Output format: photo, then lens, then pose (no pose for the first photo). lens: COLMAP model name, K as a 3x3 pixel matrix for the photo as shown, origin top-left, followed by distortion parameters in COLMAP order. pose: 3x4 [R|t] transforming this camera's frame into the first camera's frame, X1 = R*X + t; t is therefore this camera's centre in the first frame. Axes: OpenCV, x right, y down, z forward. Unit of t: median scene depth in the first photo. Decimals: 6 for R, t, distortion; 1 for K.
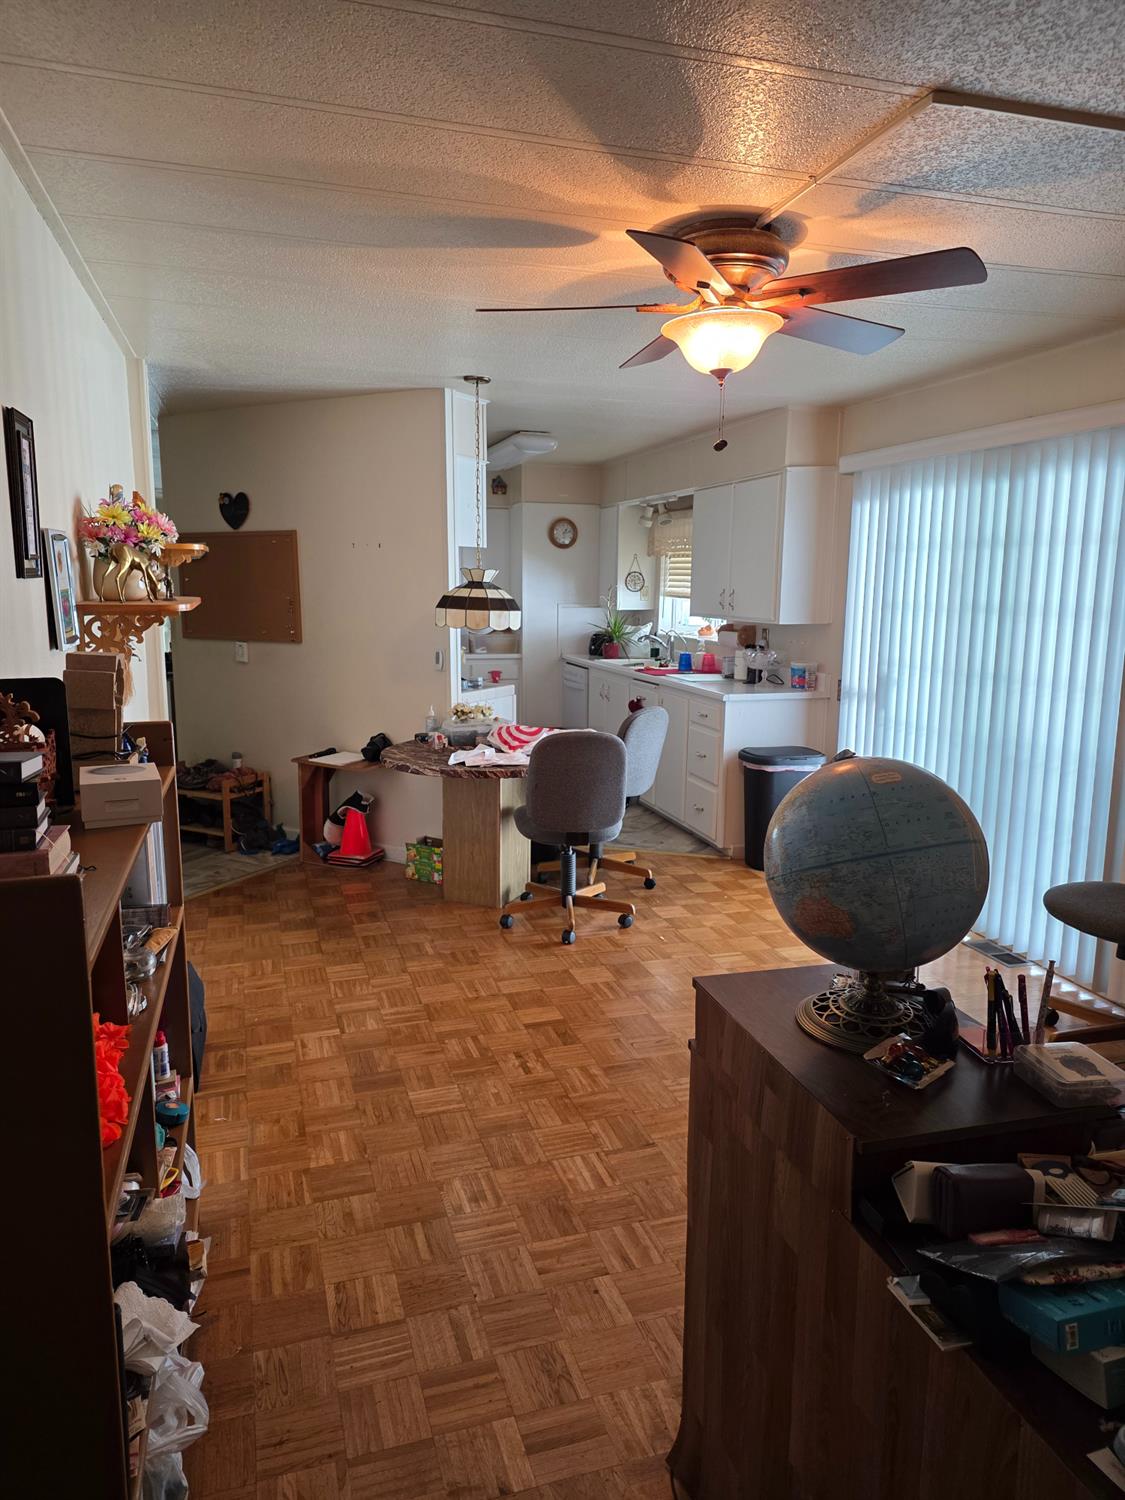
lens RADIAL K [[999.3, 0, 565.0], [0, 999.3, 752.1], [0, 0, 1]] dist [0.008009, 0.001604]
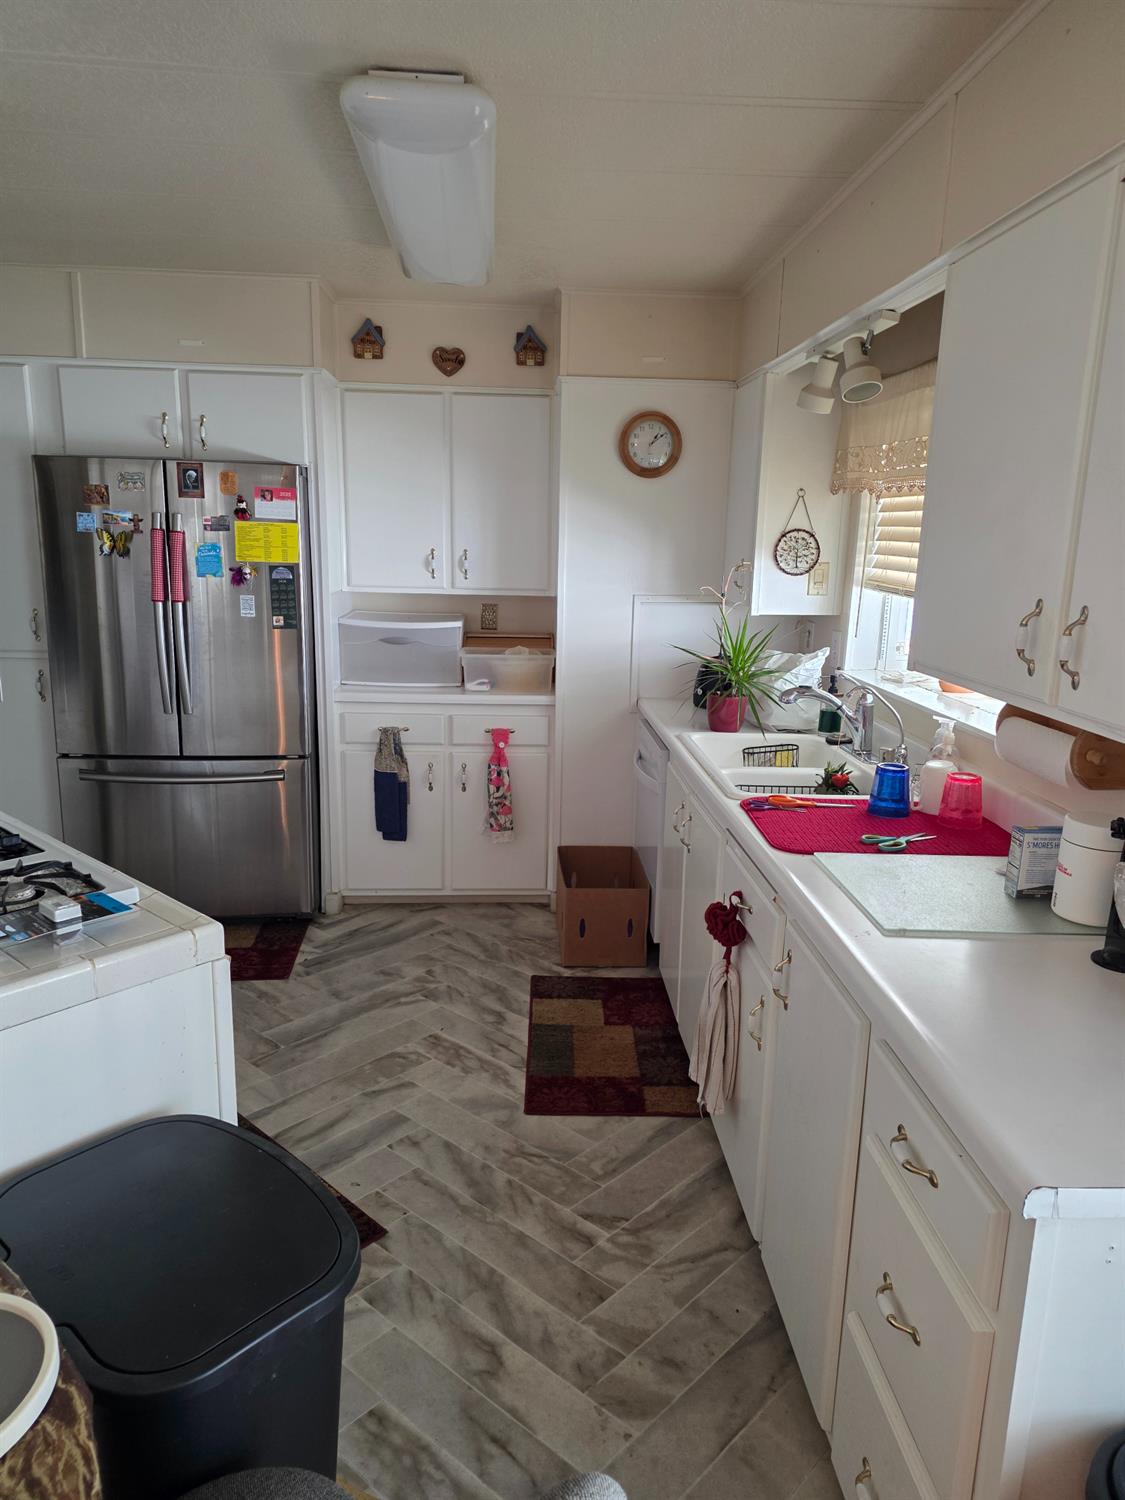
lens RADIAL K [[999.3, 0, 557.9], [0, 999.3, 747.1], [0, 0, 1]] dist [0.008009, 0.001604]
pose [[0.970806, 0.061575, -0.231828, 0.075591], [-0.051304, 0.997427, 0.050080, -0.102085], [0.234316, -0.036725, 0.971467, 0.547983]]
